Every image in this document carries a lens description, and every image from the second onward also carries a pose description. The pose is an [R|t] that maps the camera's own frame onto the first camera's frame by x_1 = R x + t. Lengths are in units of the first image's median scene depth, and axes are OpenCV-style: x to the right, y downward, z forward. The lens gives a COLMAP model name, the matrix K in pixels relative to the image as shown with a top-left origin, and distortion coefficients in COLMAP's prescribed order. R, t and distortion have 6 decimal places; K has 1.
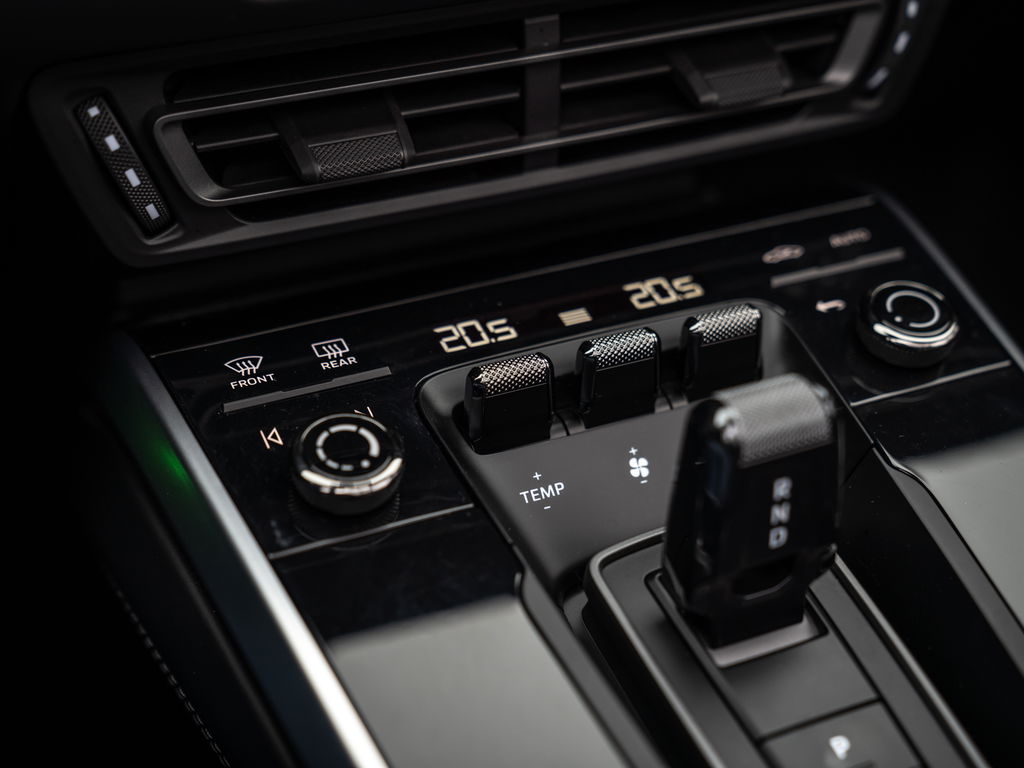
lens RADIAL K [[1581.0, 0, 512.0], [0, 1581.0, 380.3], [0, 0, 1]] dist [0.018230, 0.000000]
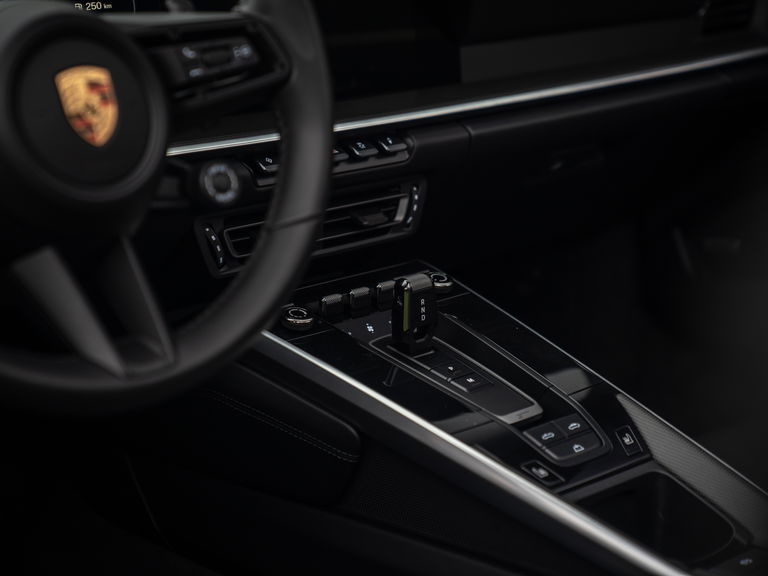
lens RADIAL K [[1562.8, 0, 386.3], [0, 1562.8, 288.9], [0, 0, 1]] dist [0.186313, 0.000000]
pose [[0.940174, -0.094384, 0.327359, -0.960827], [0.192983, 0.939383, -0.283404, 0.924158], [-0.280767, 0.329624, 0.901398, -1.981964]]
